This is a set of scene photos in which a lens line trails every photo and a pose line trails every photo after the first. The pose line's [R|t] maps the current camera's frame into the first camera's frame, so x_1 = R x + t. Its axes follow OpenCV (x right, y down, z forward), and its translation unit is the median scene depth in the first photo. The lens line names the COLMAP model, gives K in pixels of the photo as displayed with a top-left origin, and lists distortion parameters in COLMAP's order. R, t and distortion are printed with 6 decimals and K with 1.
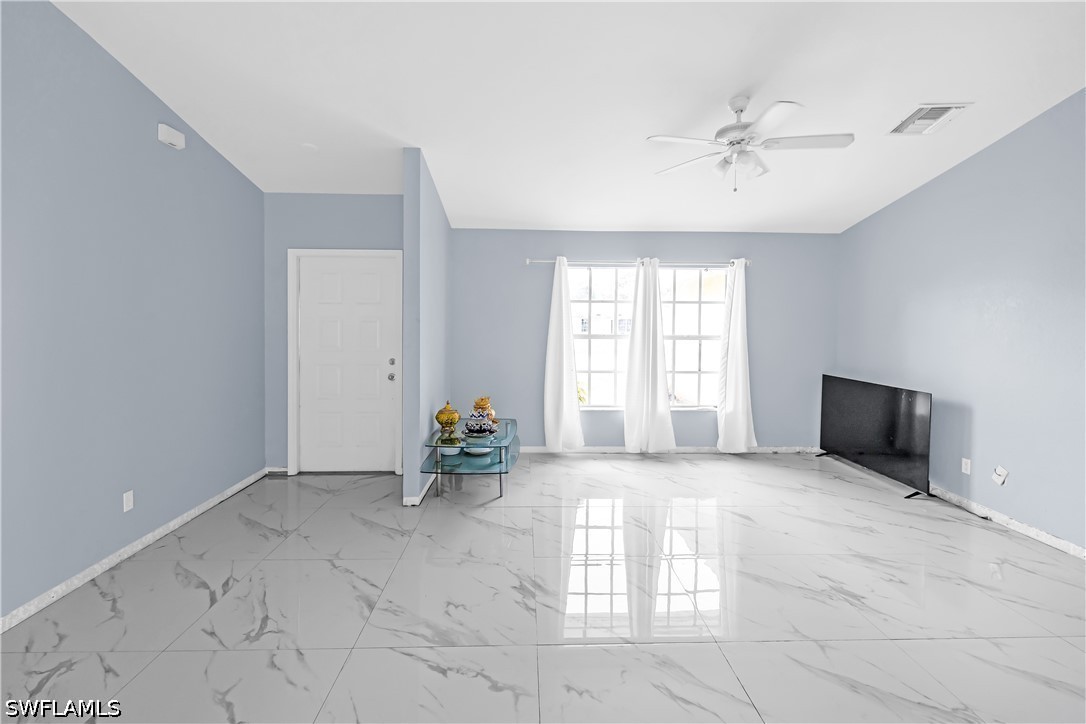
lens RADIAL K [[494.0, 0, 539.2], [0, 494.0, 324.9], [0, 0, 1]] dist [-0.006194, 0.001446]
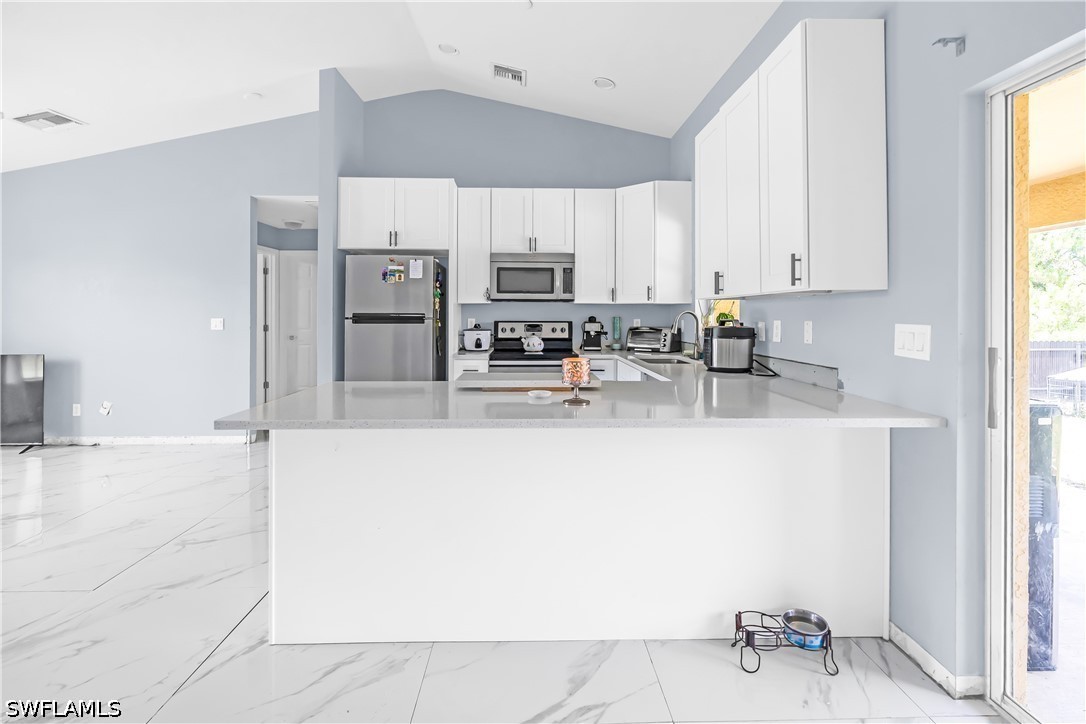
lens RADIAL K [[494.0, 0, 557.0], [0, 494.0, 321.2], [0, 0, 1]] dist [-0.006194, 0.001446]
pose [[-0.011027, -0.024766, 0.999632, -0.281214], [0.010503, 0.999635, 0.024882, 0.036136], [-0.999884, 0.010773, -0.010763, -0.145536]]
